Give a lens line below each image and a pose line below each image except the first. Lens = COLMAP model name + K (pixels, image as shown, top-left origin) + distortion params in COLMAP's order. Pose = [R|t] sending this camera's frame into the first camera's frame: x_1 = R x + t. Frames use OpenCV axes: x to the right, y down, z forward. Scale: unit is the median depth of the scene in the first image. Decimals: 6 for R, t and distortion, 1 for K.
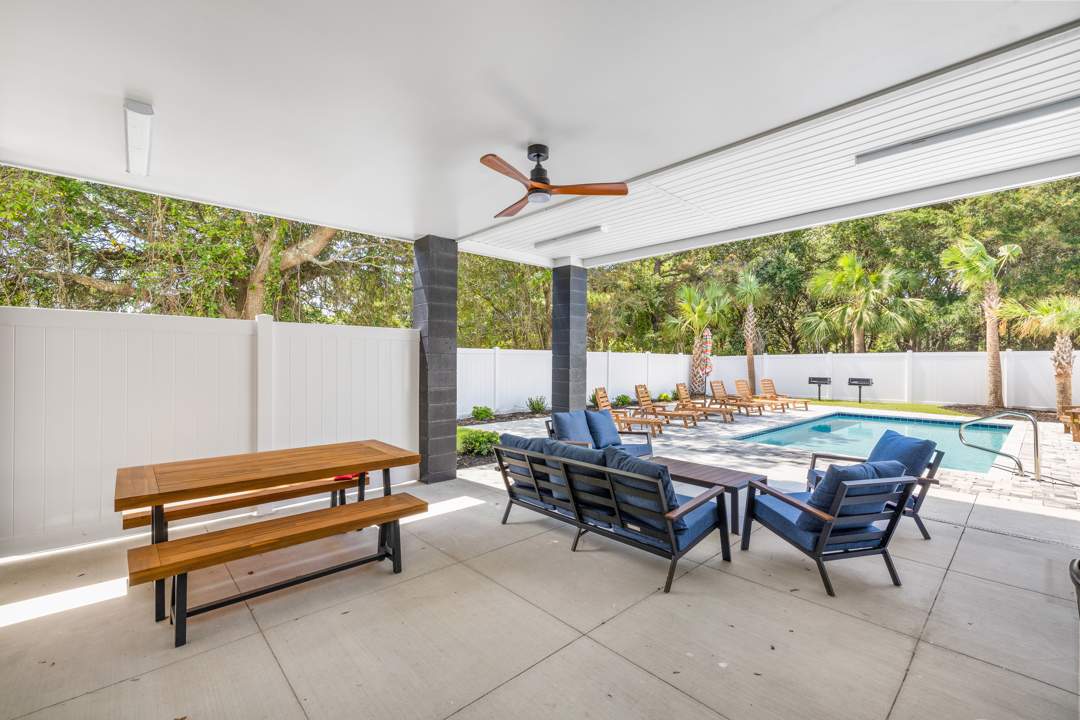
lens RADIAL K [[454.8, 0, 540.0], [0, 454.8, 360.0], [0, 0, 1]] dist [-0.000470, -0.000268]
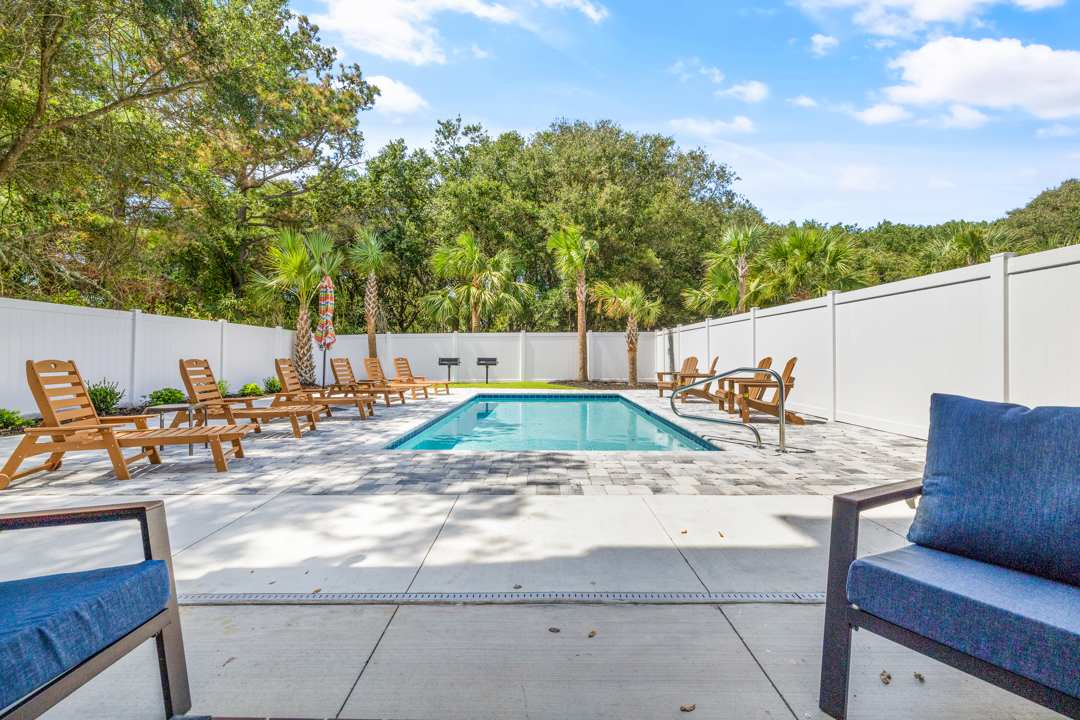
lens RADIAL K [[459.6, 0, 540.8], [0, 459.6, 354.5], [0, 0, 1]] dist [0.000654, 0.000028]
pose [[0.678898, -0.000987, 0.734232, 0.097803], [0.000405, 0.999999, 0.000969, 0.042610], [-0.734233, -0.000360, 0.678898, 0.344340]]
